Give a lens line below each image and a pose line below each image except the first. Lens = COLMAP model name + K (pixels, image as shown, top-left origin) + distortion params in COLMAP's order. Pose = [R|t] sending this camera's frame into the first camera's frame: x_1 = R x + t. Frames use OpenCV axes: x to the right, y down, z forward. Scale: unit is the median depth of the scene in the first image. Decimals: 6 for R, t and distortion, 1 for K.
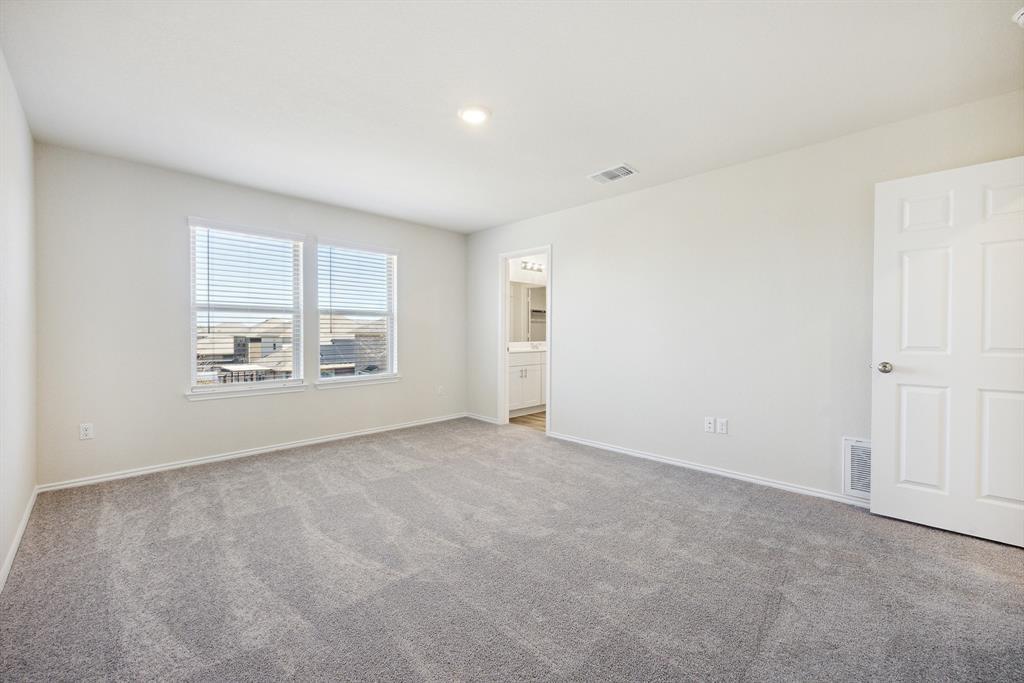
lens RADIAL K [[417.6, 0, 512.0], [0, 417.6, 341.5], [0, 0, 1]] dist [-0.000093, 0.000171]
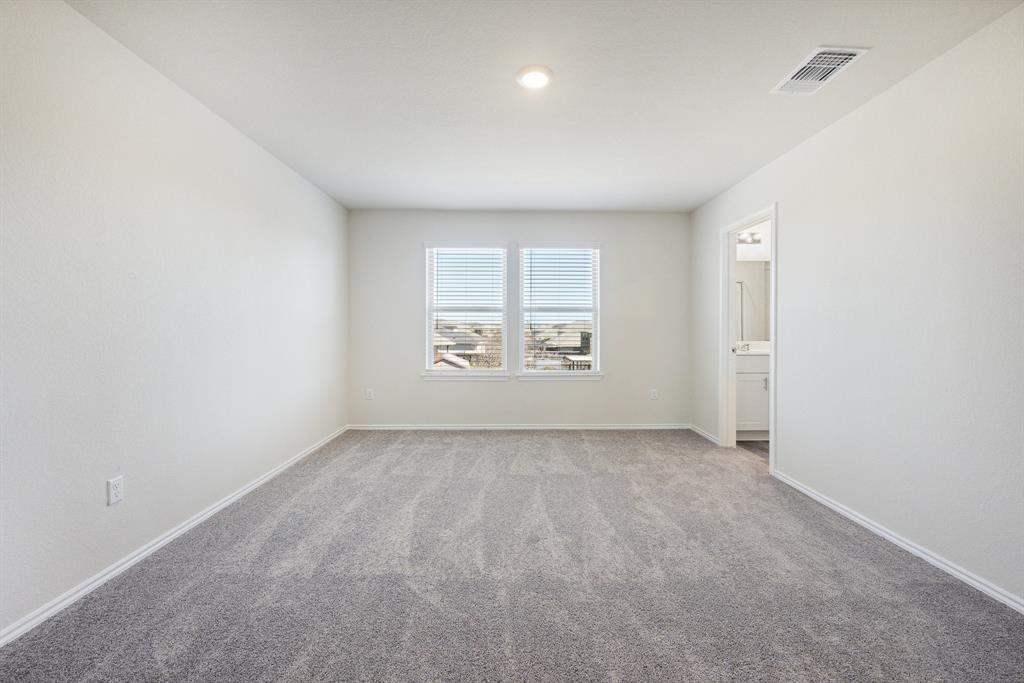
lens RADIAL K [[409.8, 0, 512.8], [0, 409.8, 332.2], [0, 0, 1]] dist [-0.000580, 0.000252]
pose [[0.718067, 0.006005, -0.695948, 0.273837], [-0.015654, 0.999849, -0.007523, -0.003790], [0.695797, 0.016296, 0.718053, 0.210834]]
